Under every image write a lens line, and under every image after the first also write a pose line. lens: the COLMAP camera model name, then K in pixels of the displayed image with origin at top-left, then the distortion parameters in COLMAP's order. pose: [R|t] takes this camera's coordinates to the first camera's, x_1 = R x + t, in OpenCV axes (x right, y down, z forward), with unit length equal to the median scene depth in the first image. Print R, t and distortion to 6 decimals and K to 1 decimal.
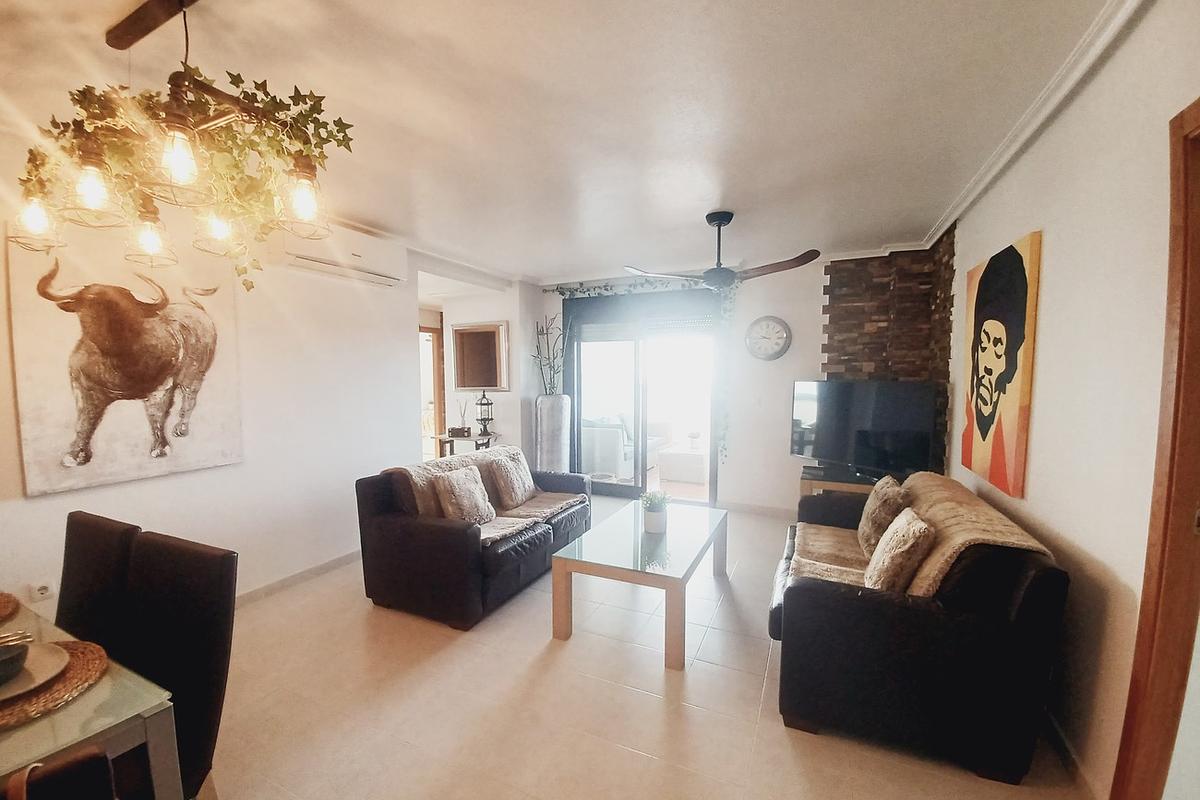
lens RADIAL K [[475.8, 0, 598.3], [0, 475.8, 409.9], [0, 0, 1]] dist [0.014842, -0.012667]
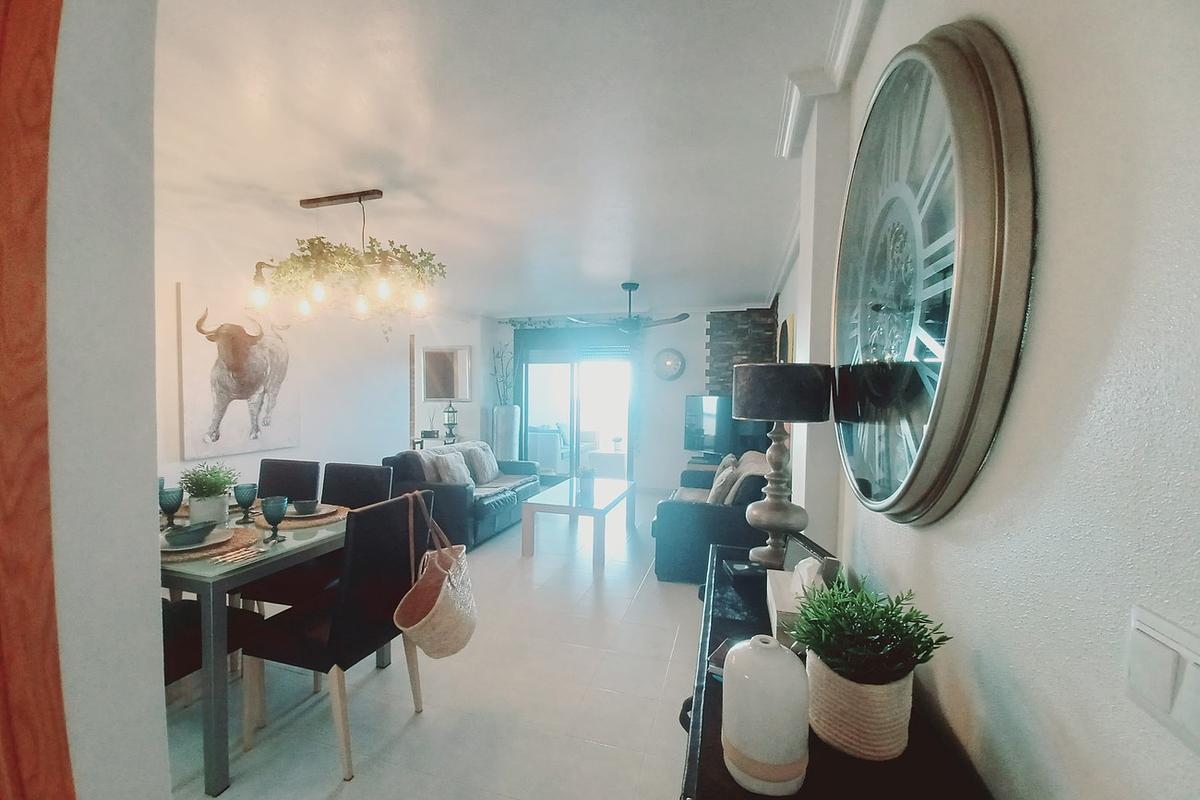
lens RADIAL K [[475.8, 0, 598.3], [0, 475.8, 409.9], [0, 0, 1]] dist [0.014842, -0.012667]
pose [[0.989197, 0.008837, 0.146326, -0.057045], [-0.003402, 0.999296, -0.037349, 0.041208], [-0.146553, 0.036448, 0.988531, -0.422228]]
